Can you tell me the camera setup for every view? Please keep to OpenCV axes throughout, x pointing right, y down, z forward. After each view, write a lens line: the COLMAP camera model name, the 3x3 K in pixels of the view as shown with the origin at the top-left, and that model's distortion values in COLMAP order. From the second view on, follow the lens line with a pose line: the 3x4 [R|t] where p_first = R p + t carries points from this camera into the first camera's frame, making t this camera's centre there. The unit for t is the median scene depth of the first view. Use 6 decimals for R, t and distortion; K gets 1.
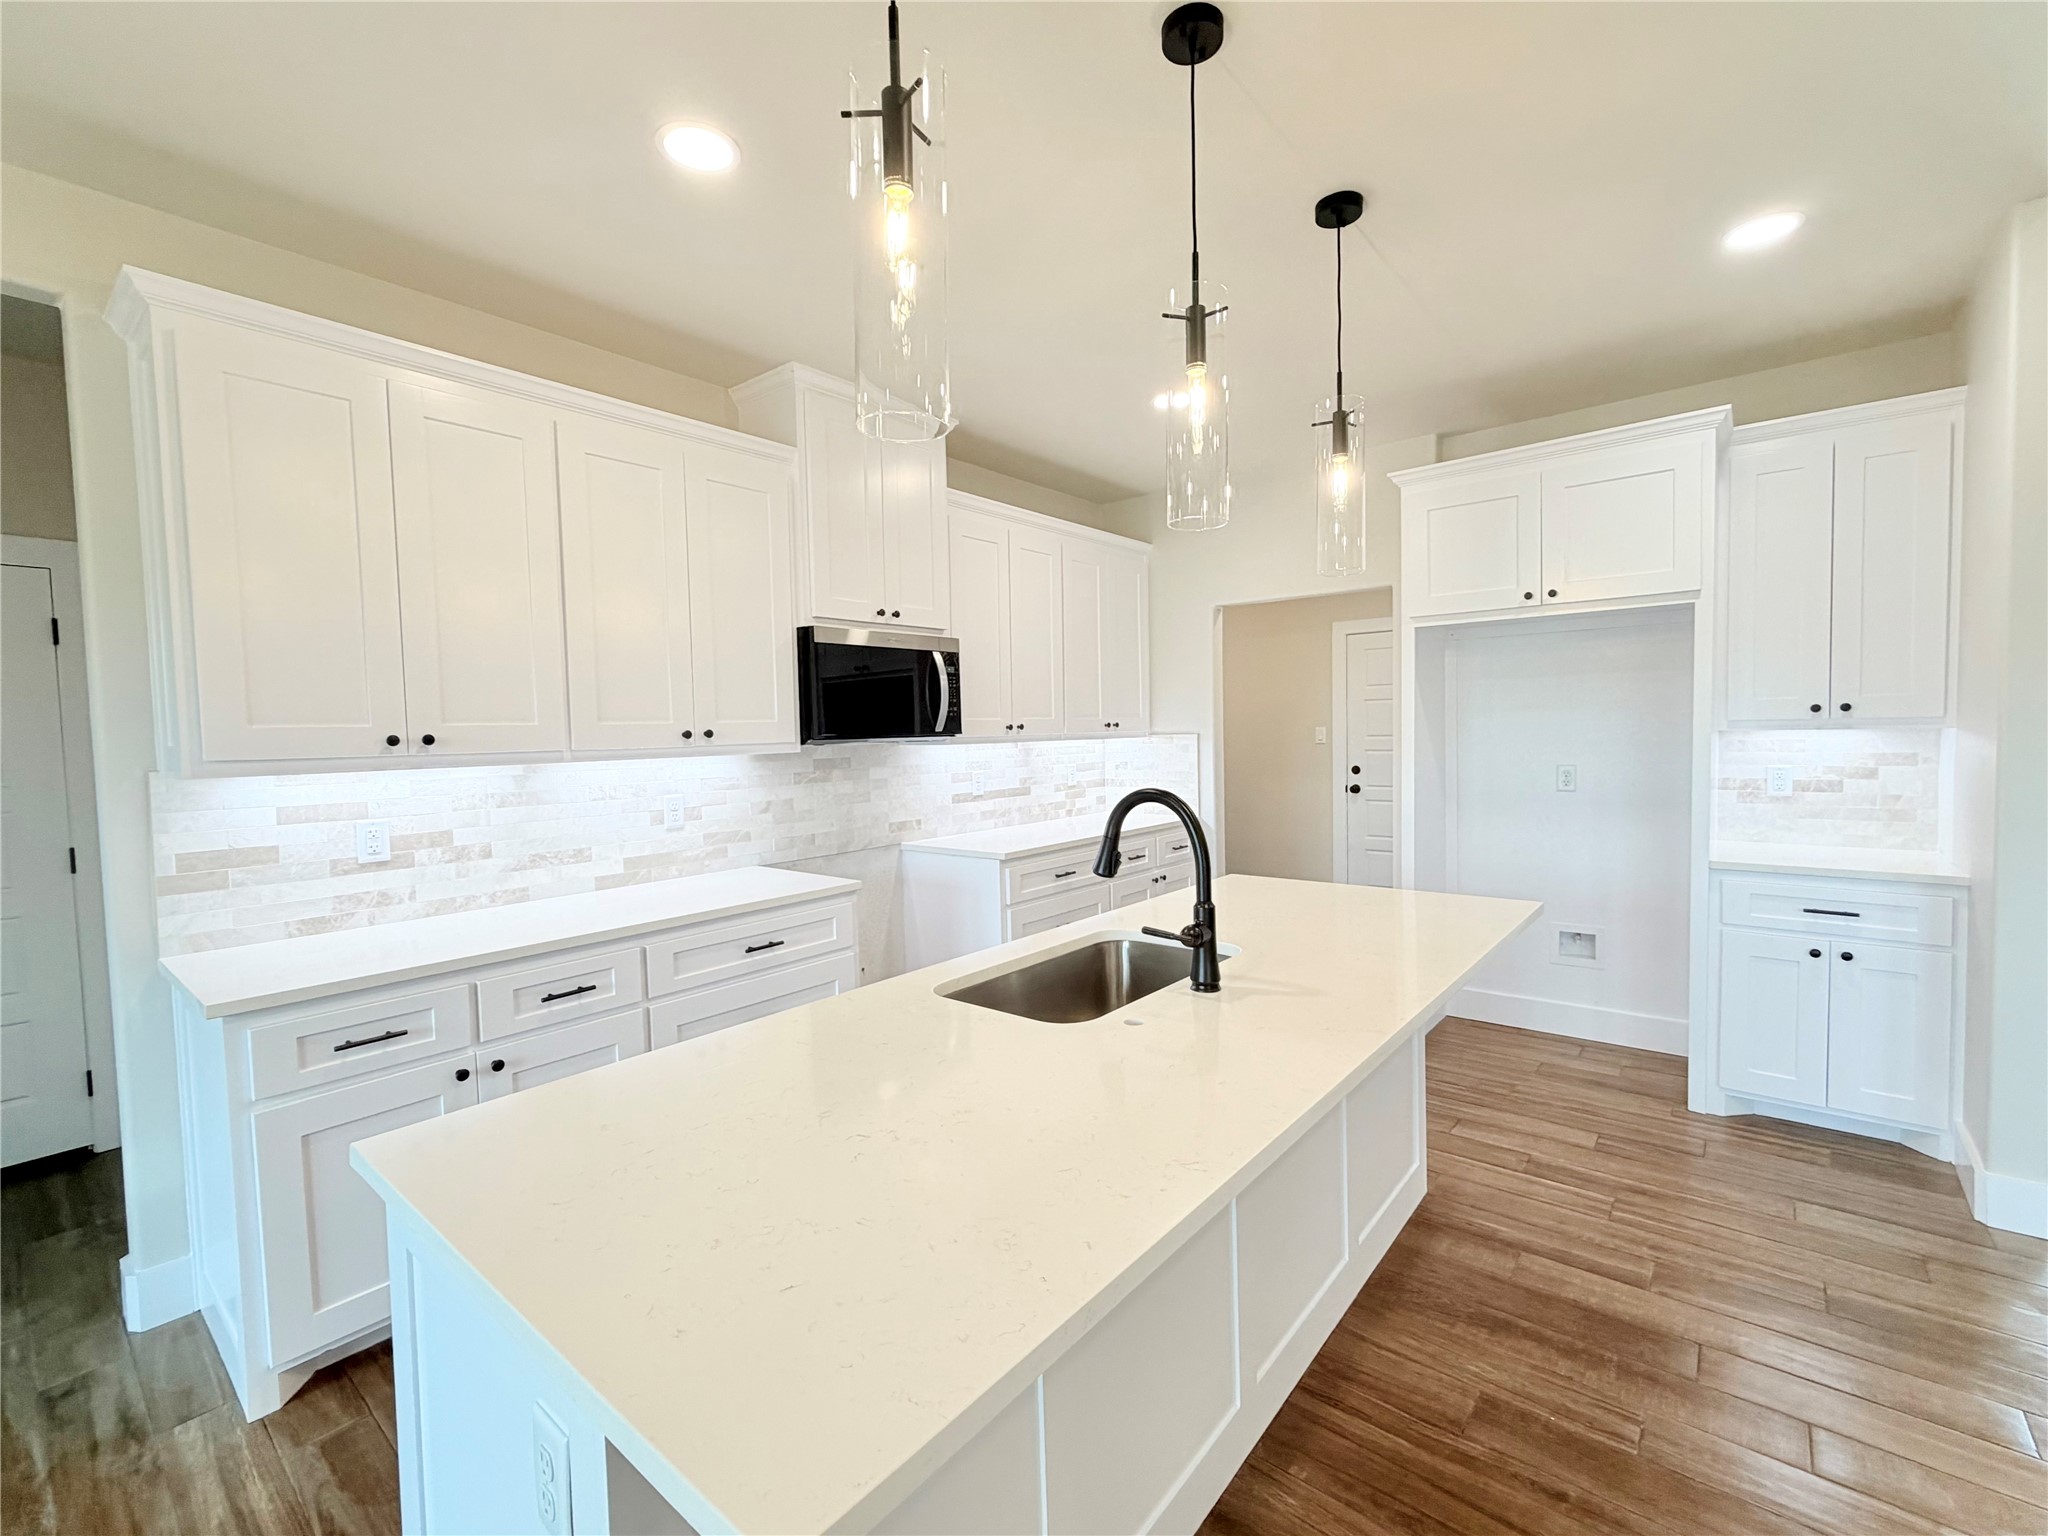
lens RADIAL K [[897.4, 0, 1027.4], [0, 897.4, 769.0], [0, 0, 1]] dist [0.000848, -0.000201]
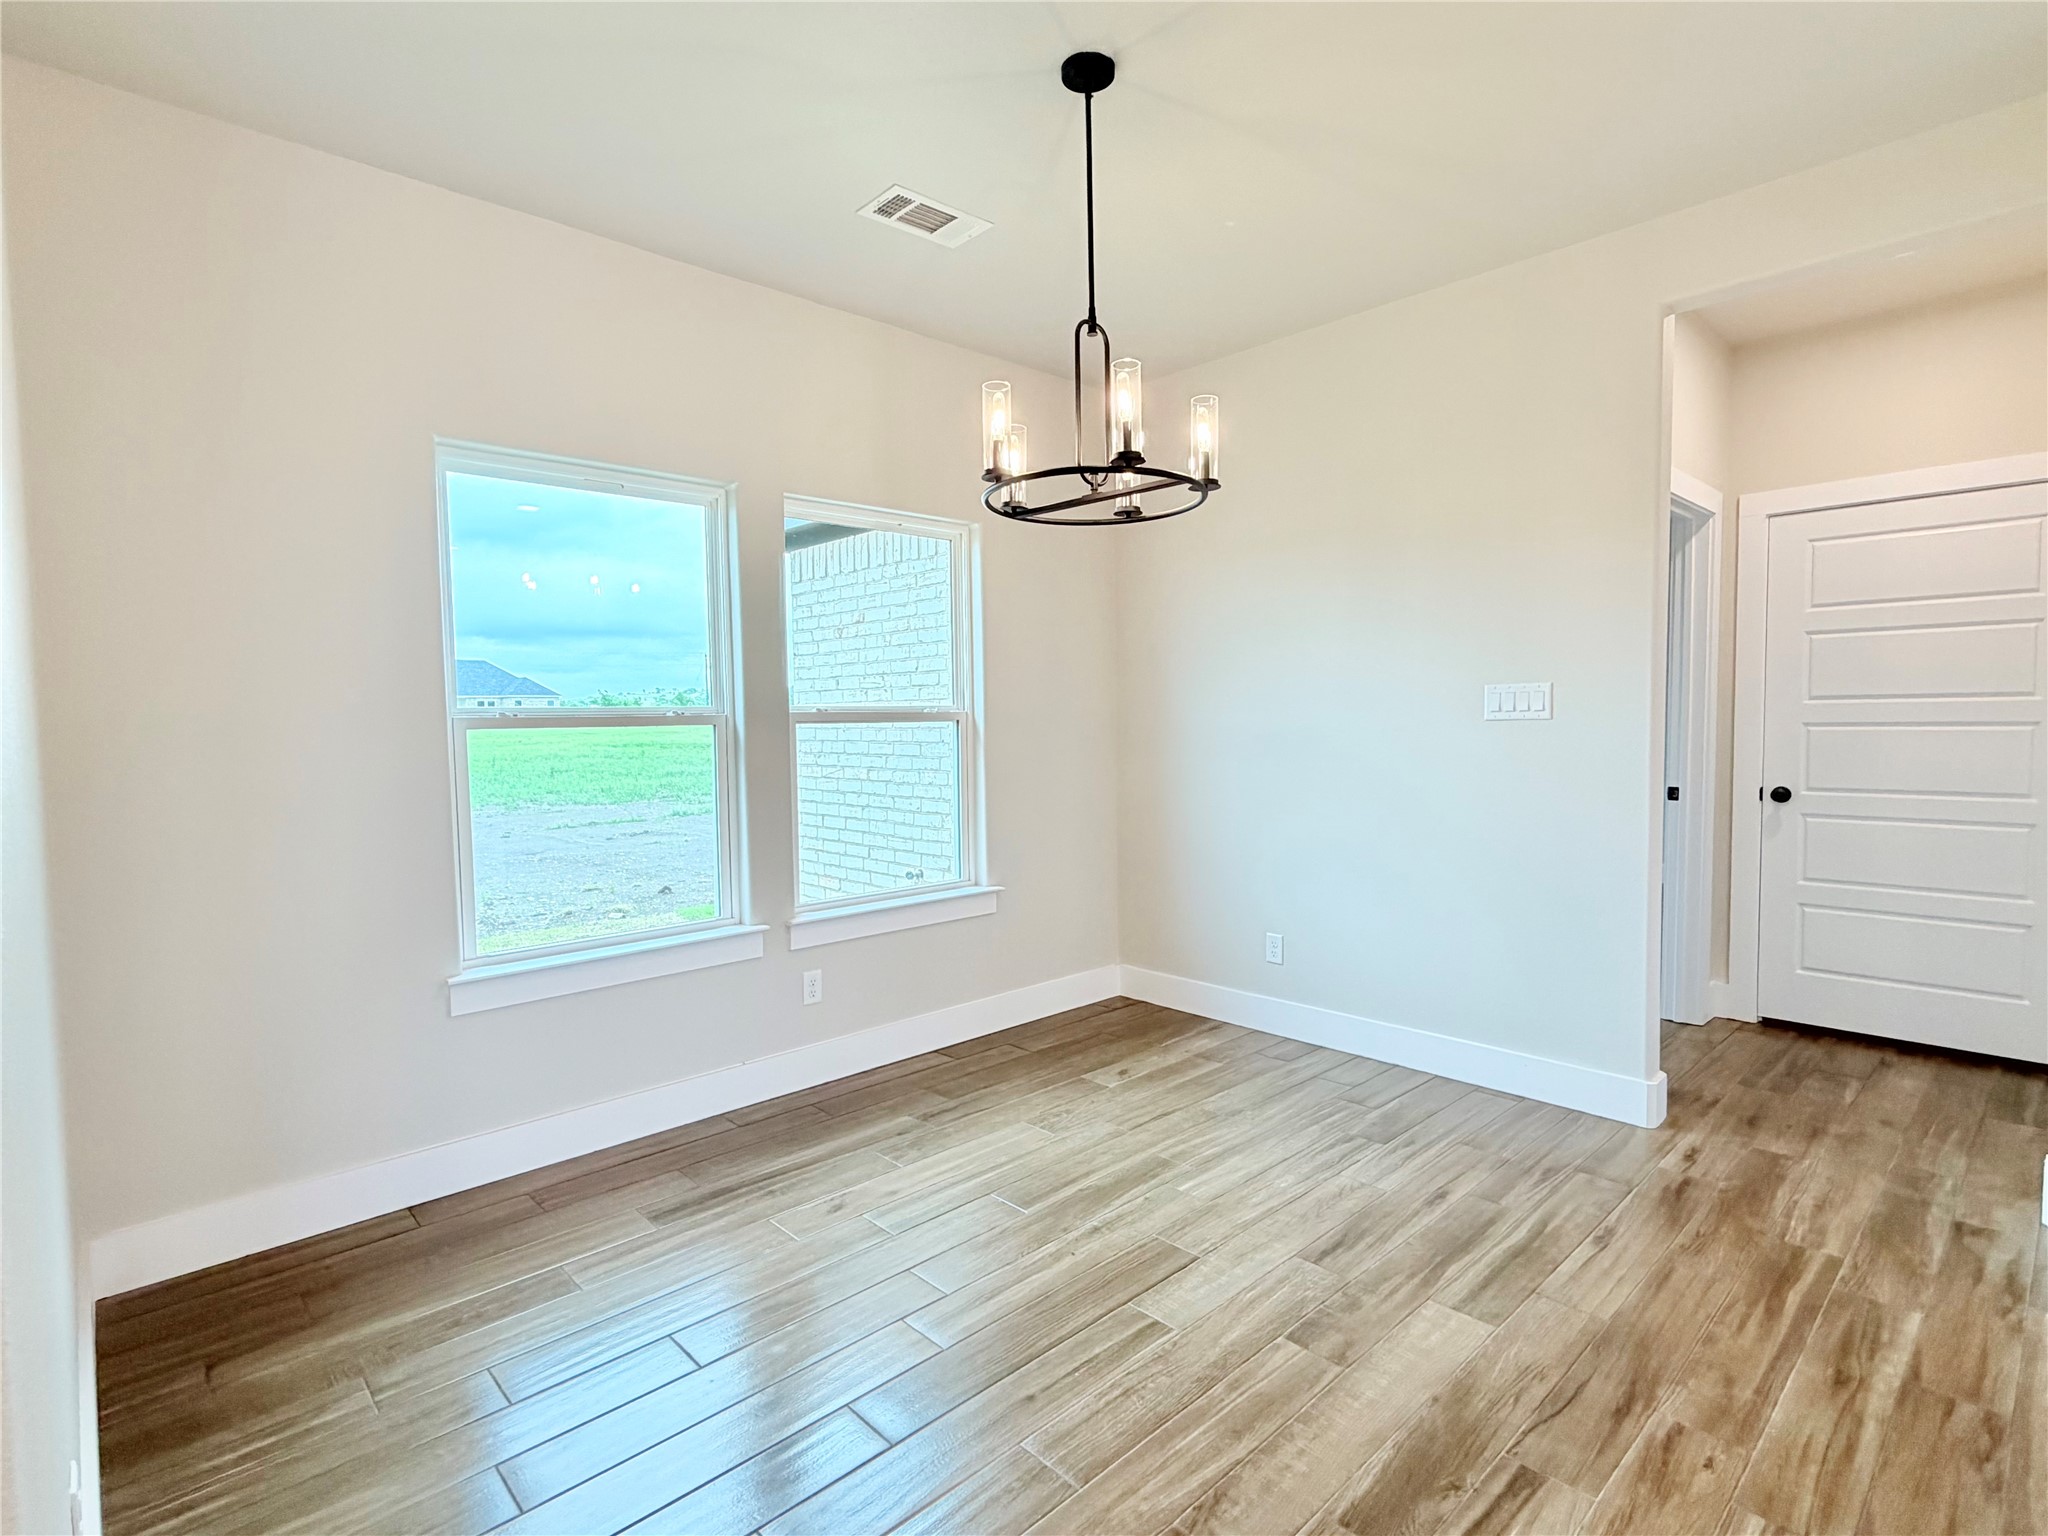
lens RADIAL K [[1014.8, 0, 1051.8], [0, 1014.8, 779.6], [0, 0, 1]] dist [0.002856, -0.000814]
pose [[-0.108451, 0.082150, -0.990702, 0.136760], [-0.034263, 0.995679, 0.086314, 0.040151], [0.993511, 0.043305, -0.105168, -0.011405]]
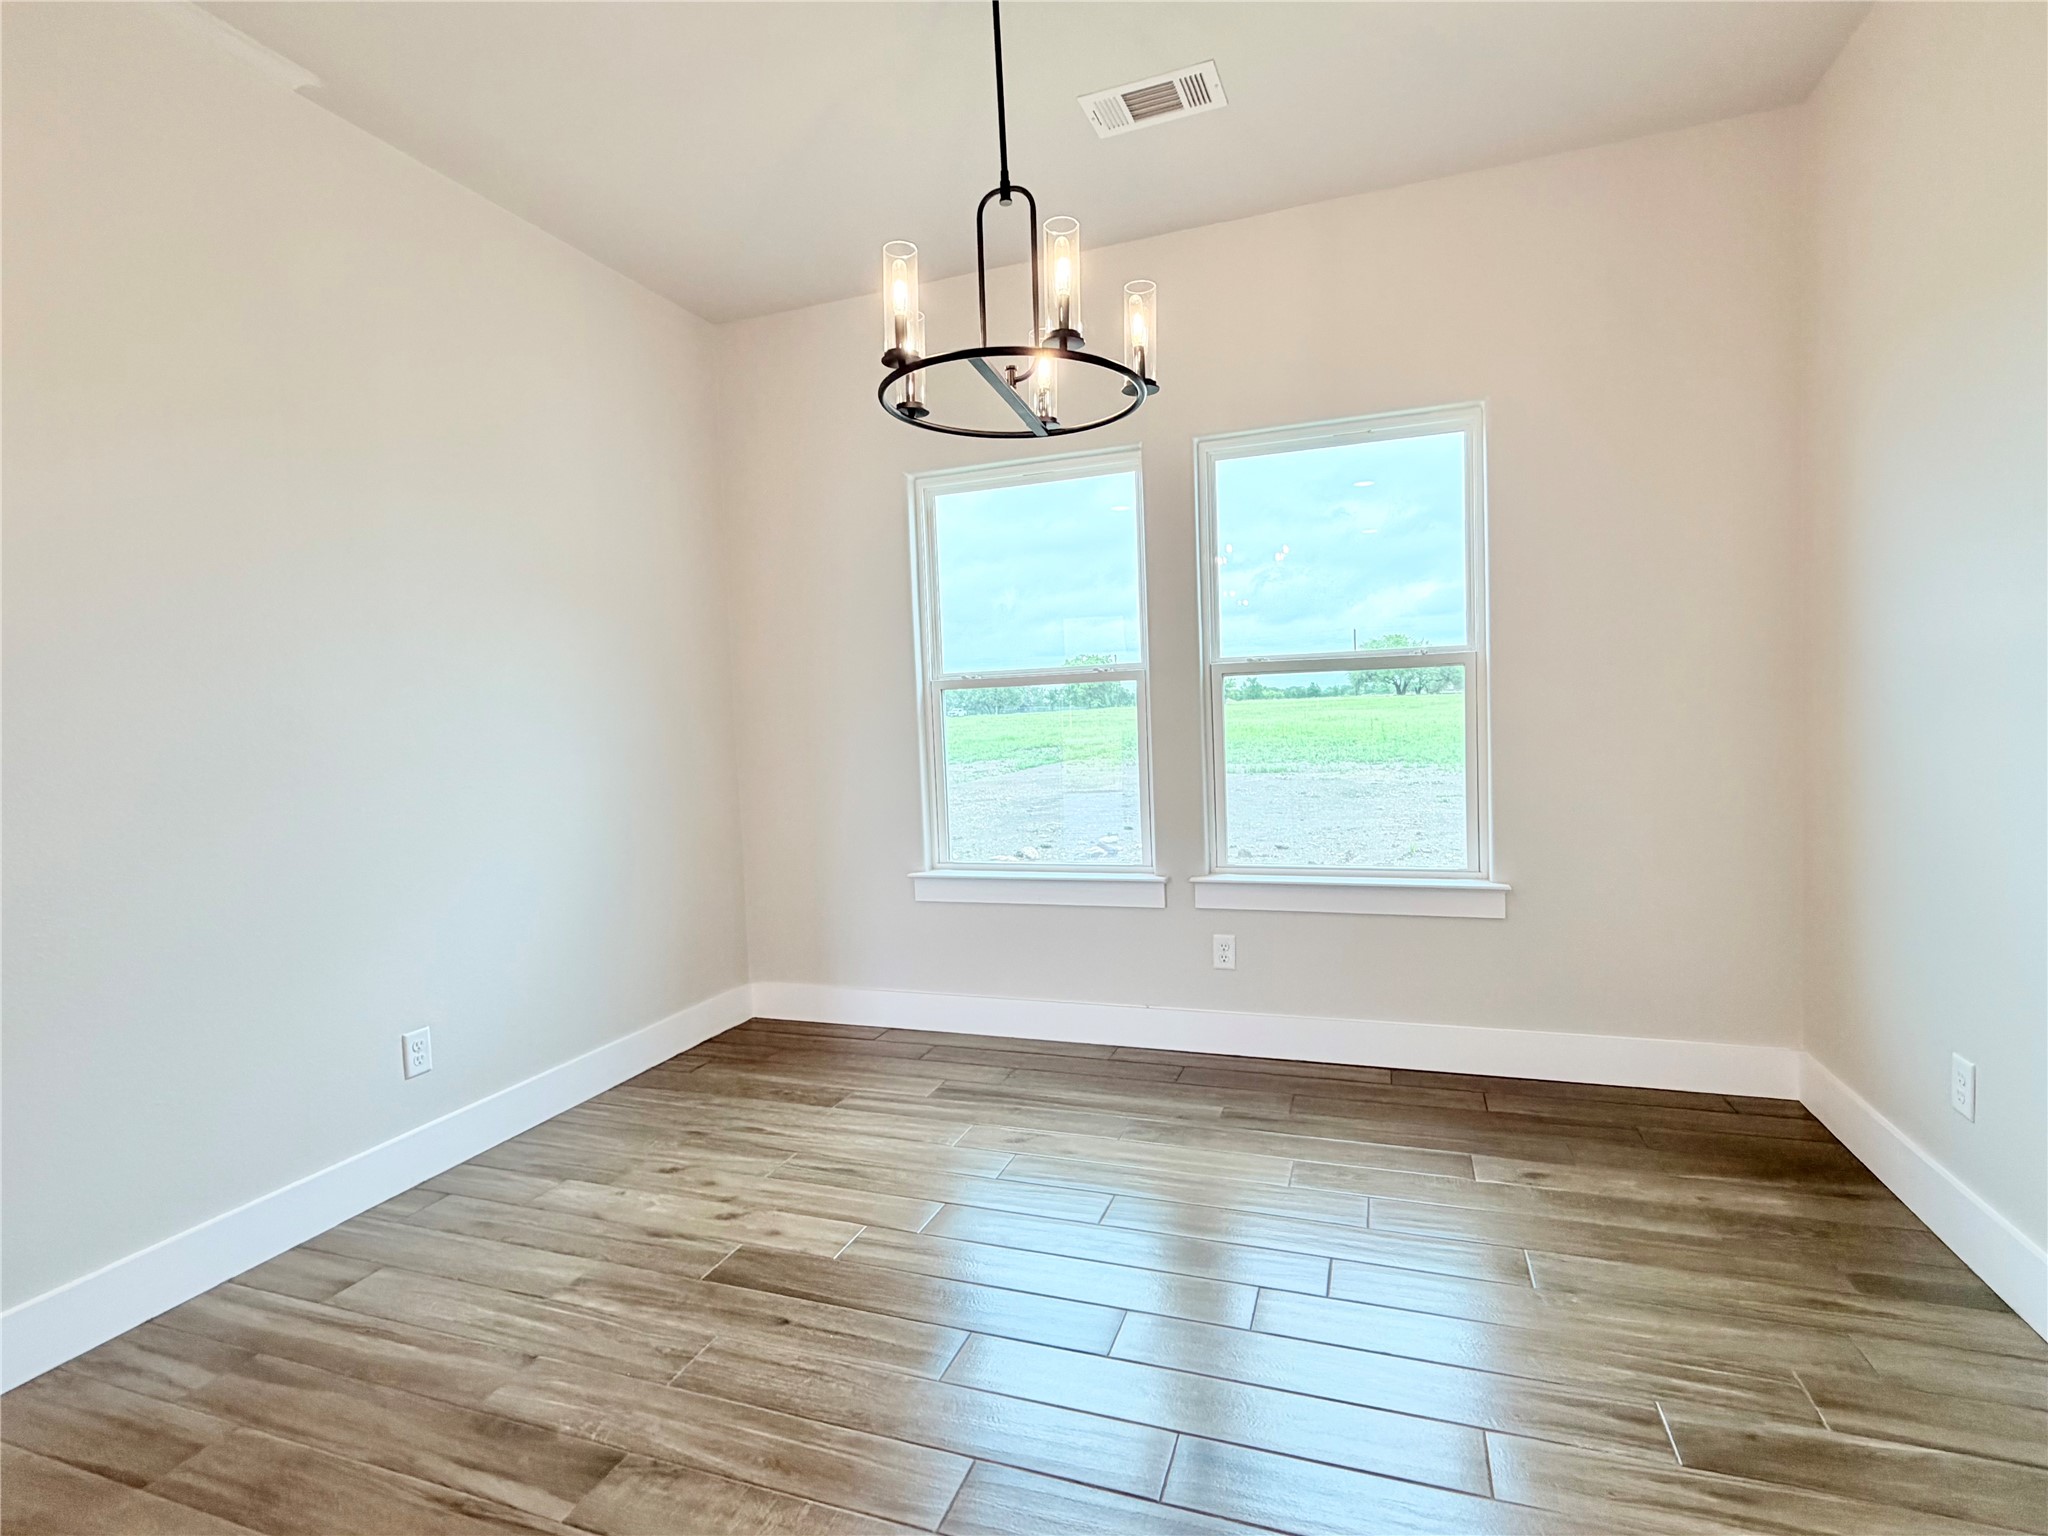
lens RADIAL K [[1014.8, 0, 1019.5], [0, 1014.8, 775.6], [0, 0, 1]] dist [0.002856, -0.000814]
pose [[-0.938960, 0.076682, -0.335371, -0.316142], [0.039435, 0.992407, 0.116503, 0.054931], [0.341759, 0.096166, -0.934855, 0.462463]]
